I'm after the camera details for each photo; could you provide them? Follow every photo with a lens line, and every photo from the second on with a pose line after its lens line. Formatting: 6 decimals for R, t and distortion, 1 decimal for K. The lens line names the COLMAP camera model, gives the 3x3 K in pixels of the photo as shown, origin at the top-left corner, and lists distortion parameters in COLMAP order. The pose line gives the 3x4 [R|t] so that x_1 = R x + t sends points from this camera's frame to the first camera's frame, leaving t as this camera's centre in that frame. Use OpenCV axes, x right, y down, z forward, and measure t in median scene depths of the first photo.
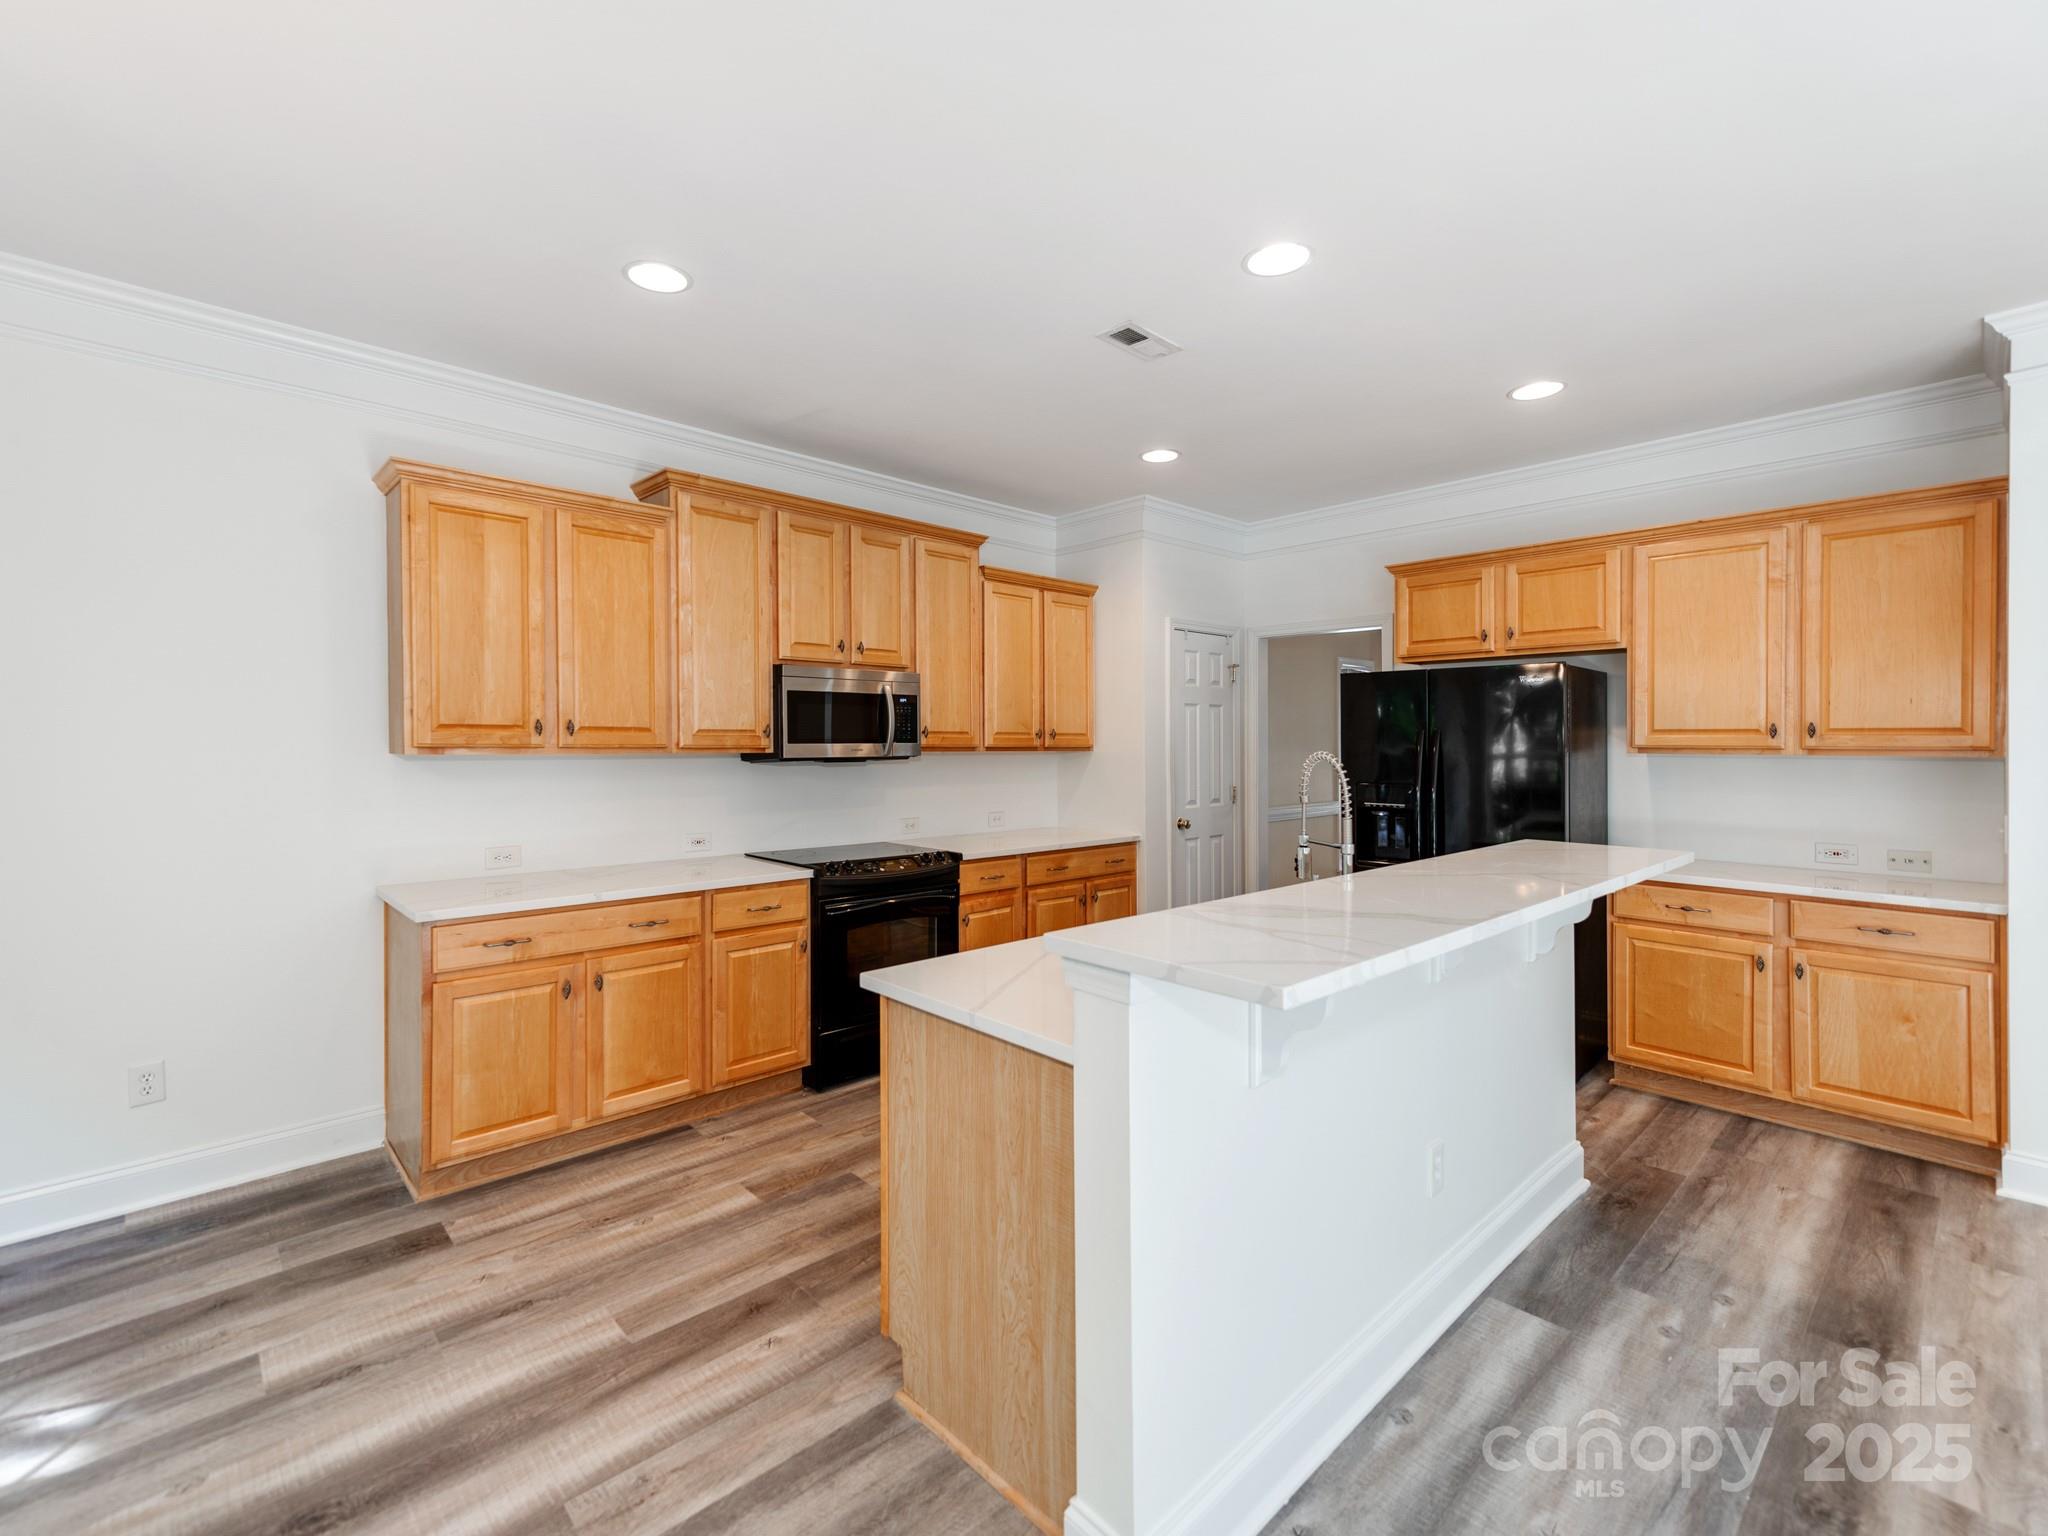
lens RADIAL K [[899.7, 0, 1110.0], [0, 899.7, 747.2], [0, 0, 1]] dist [0.019597, 0.000009]
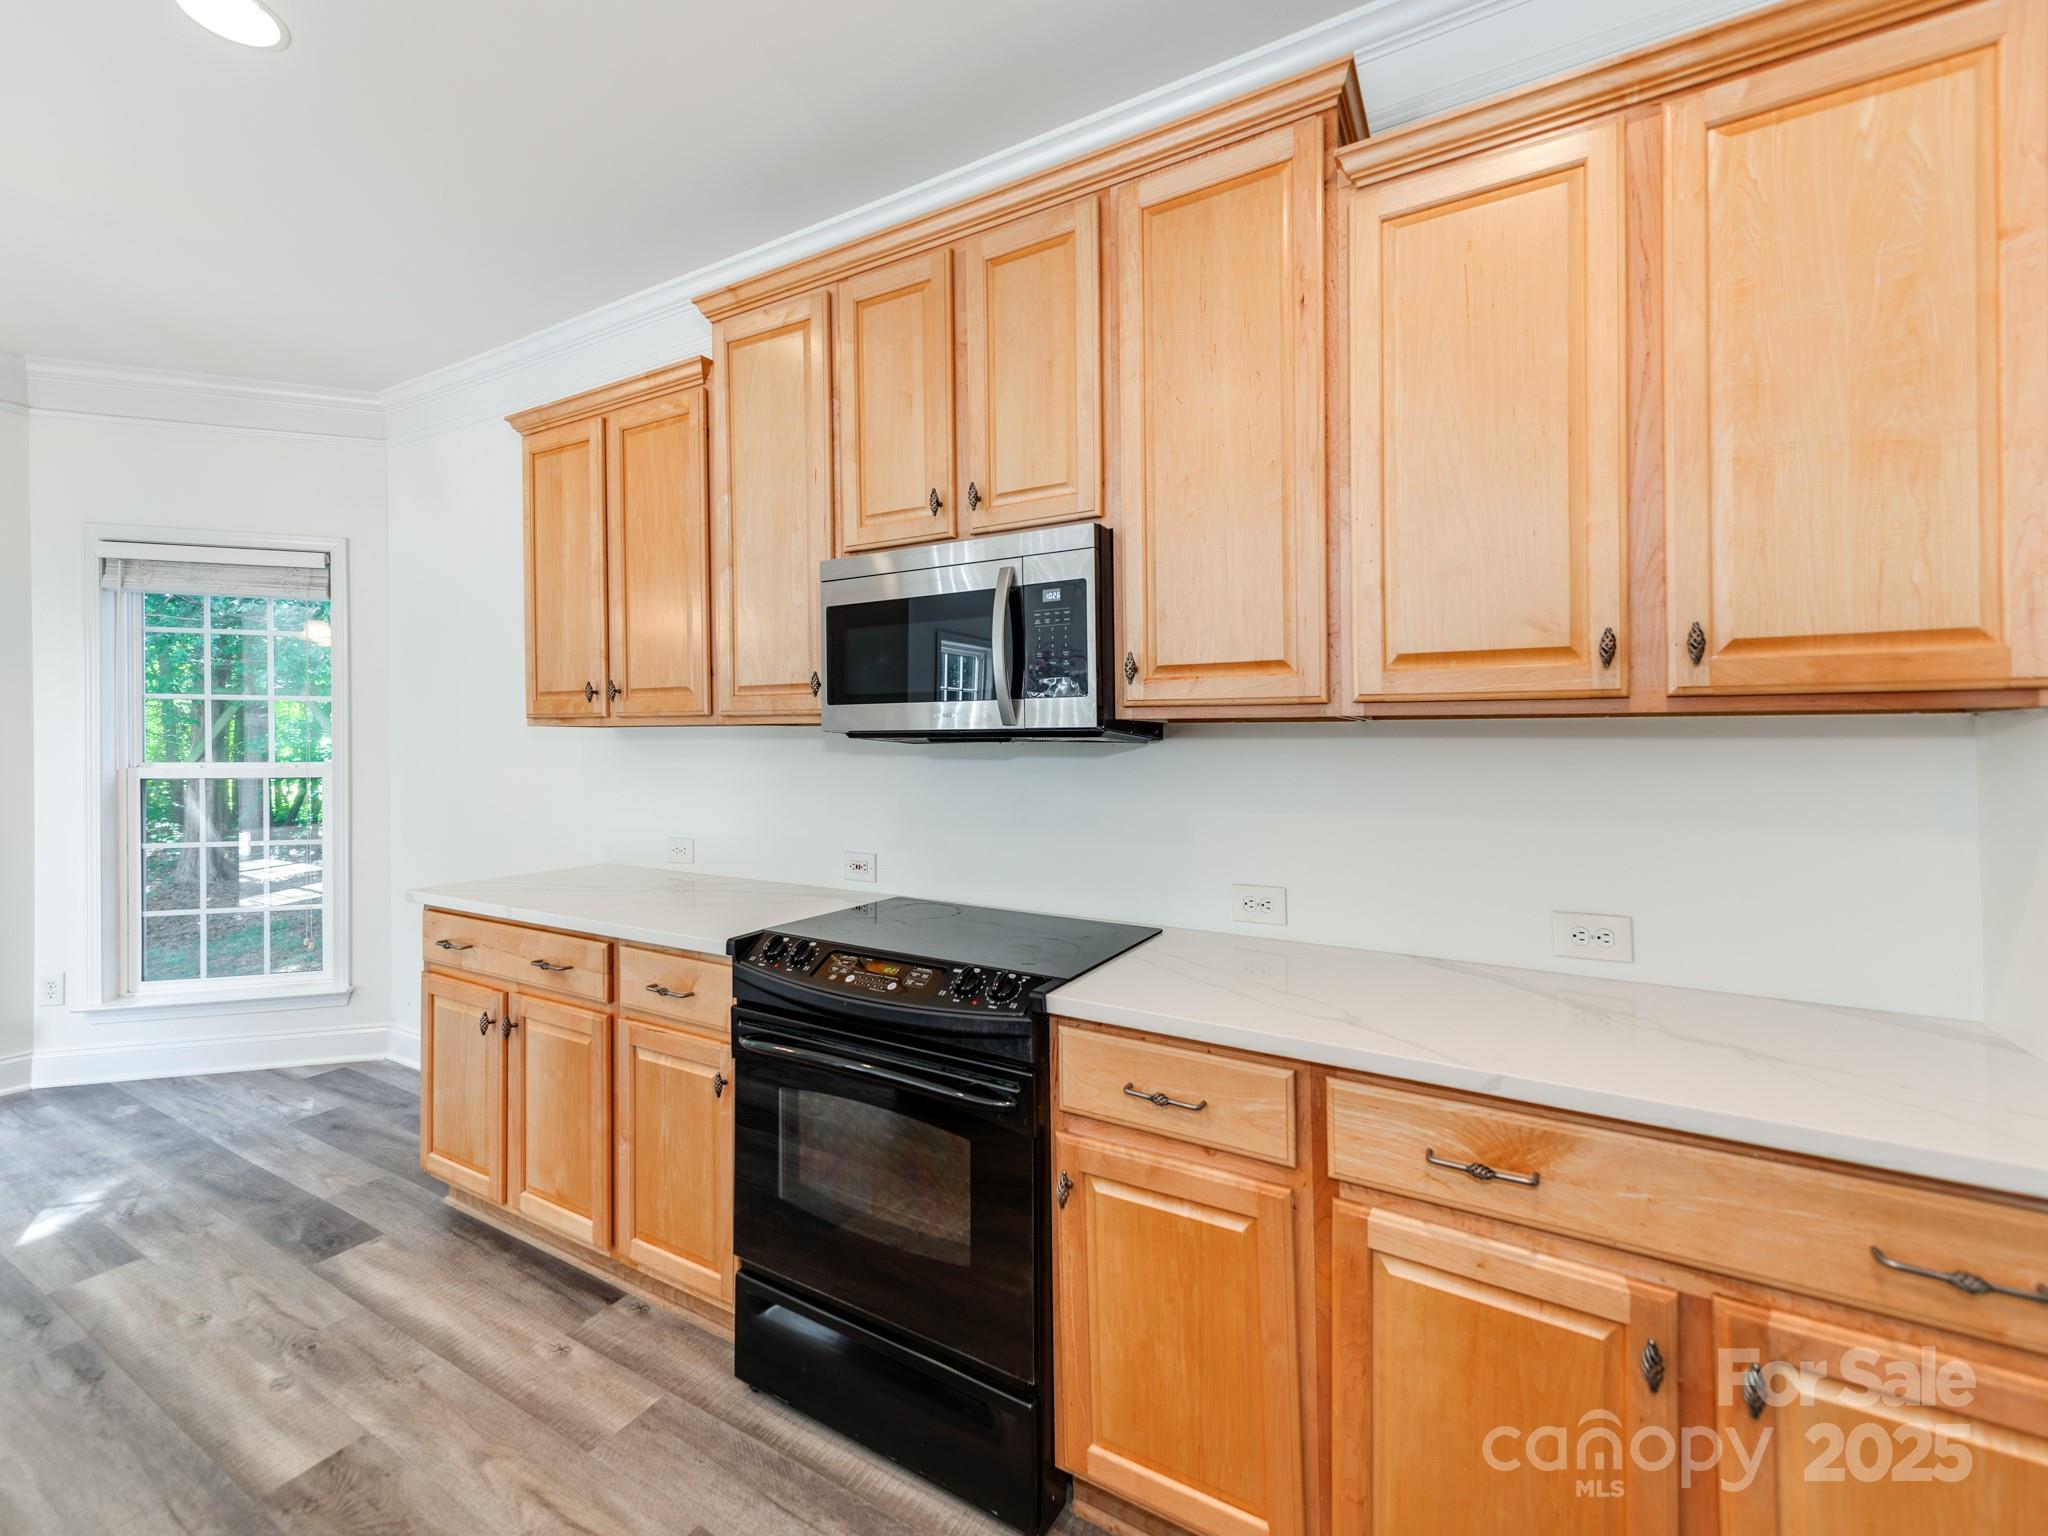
lens RADIAL K [[960.0, 0, 929.3], [0, 960.0, 718.5], [0, 0, 1]] dist [0.015801, -0.000128]
pose [[0.166449, -0.013499, -0.985958, 0.234831], [0.004061, 0.999907, -0.013005, 0.013171], [0.986042, -0.001839, 0.166488, 1.002058]]
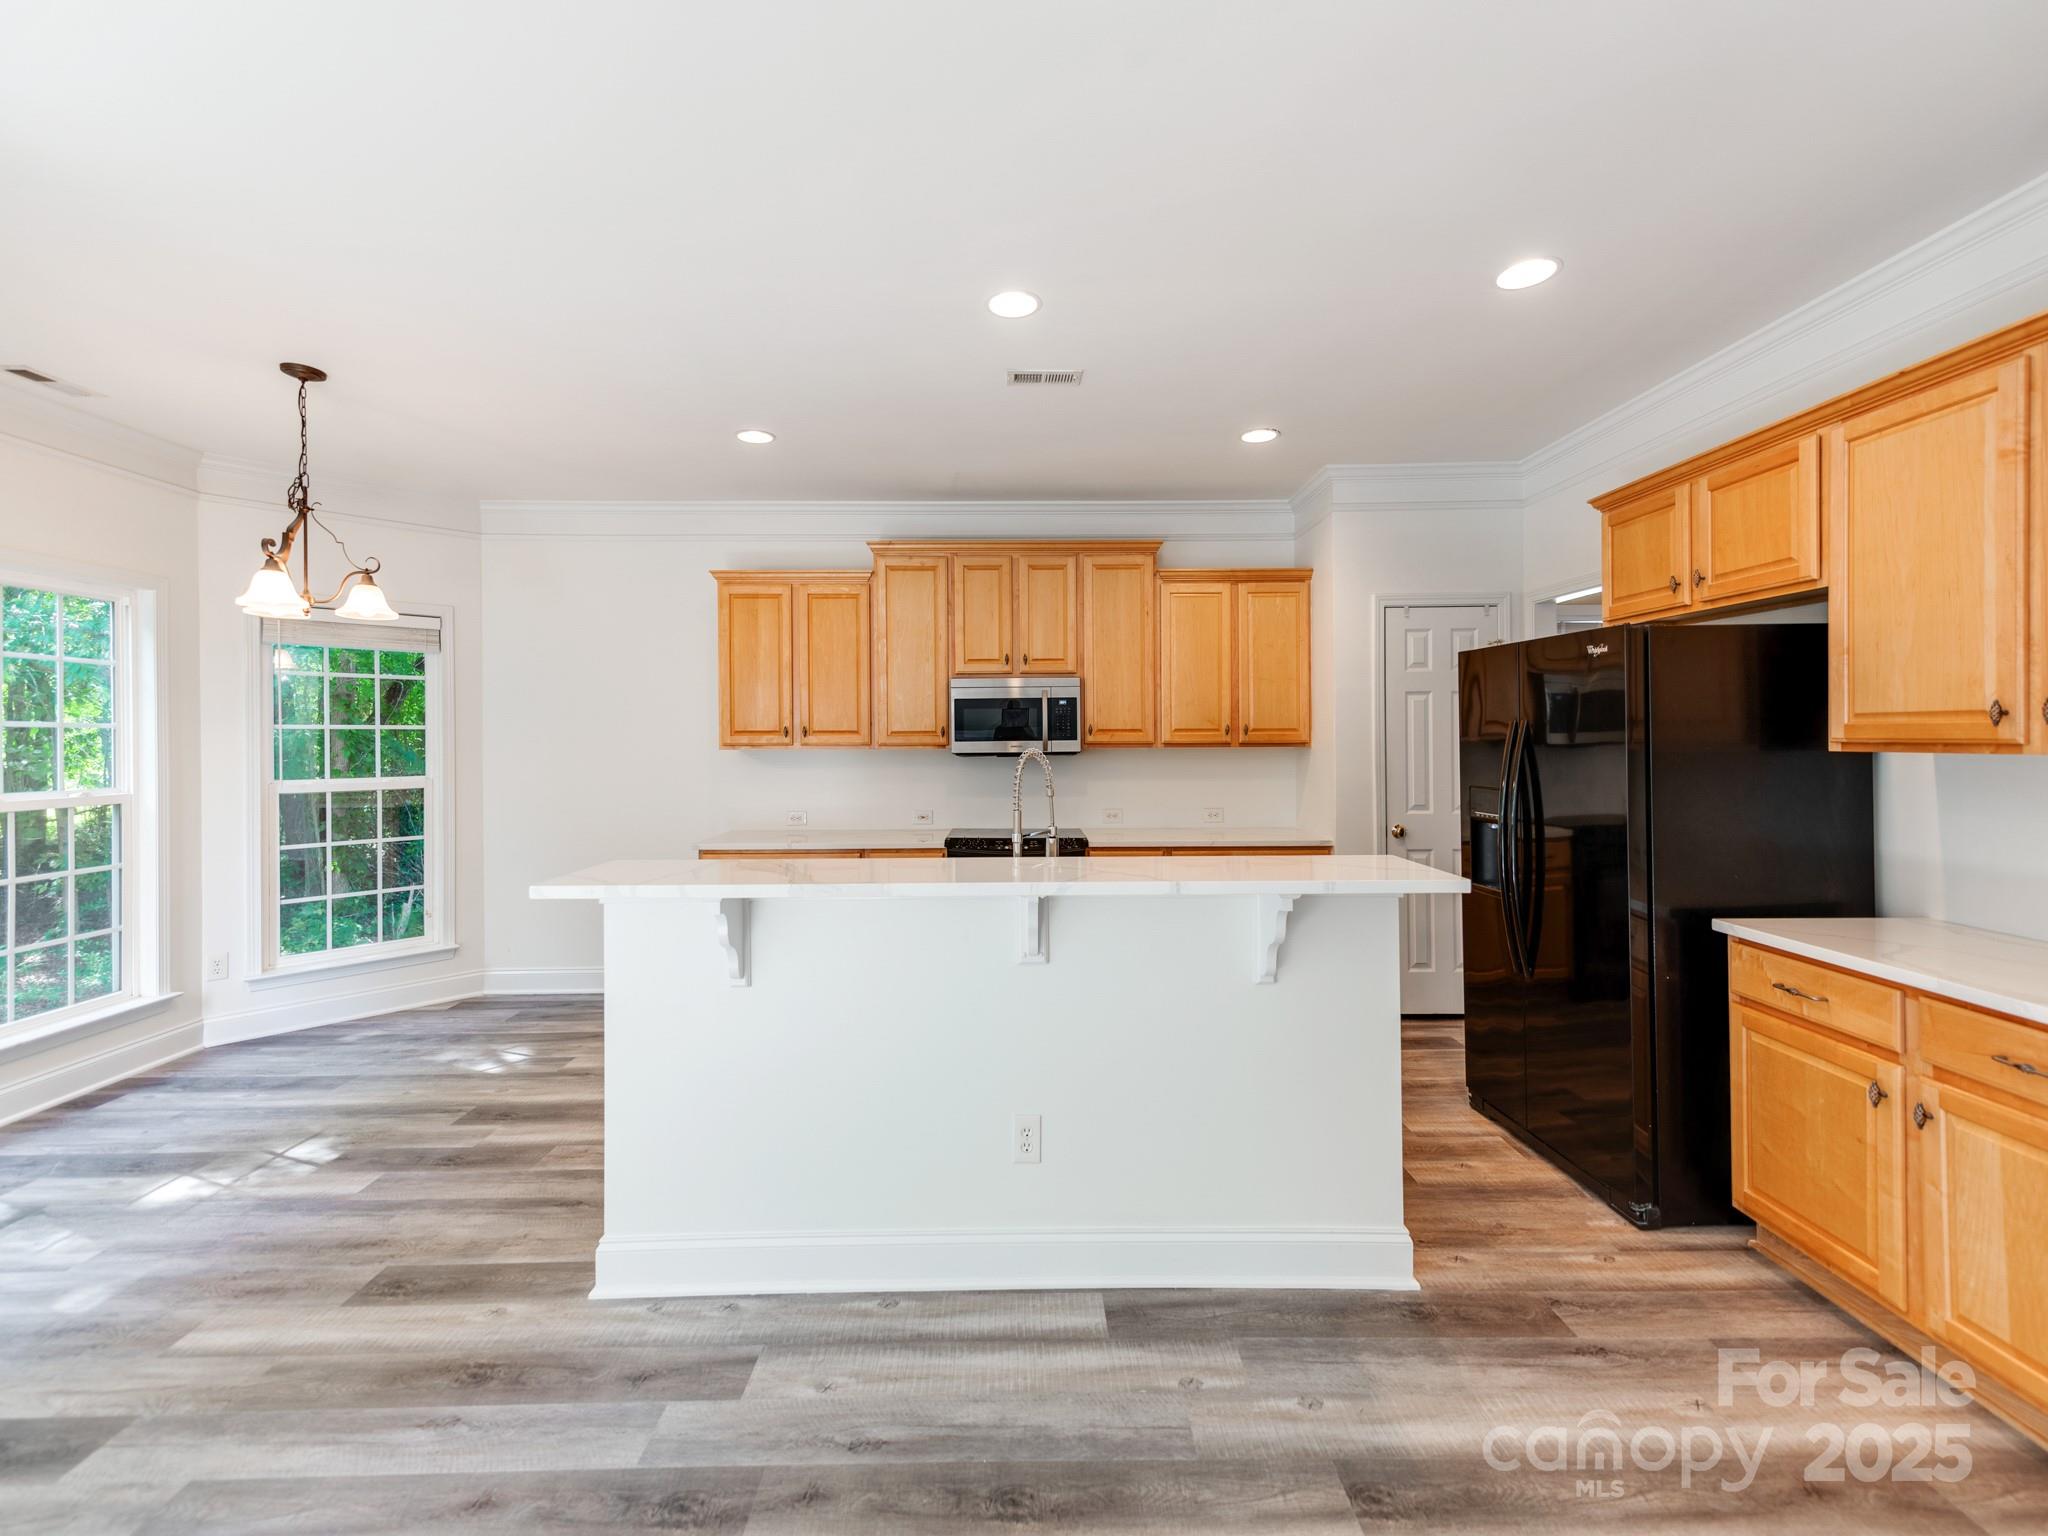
lens RADIAL K [[983.4, 0, 1027.2], [0, 983.4, 736.7], [0, 0, 1]] dist [0.026913, -0.000516]
pose [[0.709518, -0.007556, -0.704646, 0.705463], [0.003959, 0.999969, -0.006737, -0.000745], [0.704676, 0.001990, 0.709527, 0.103083]]
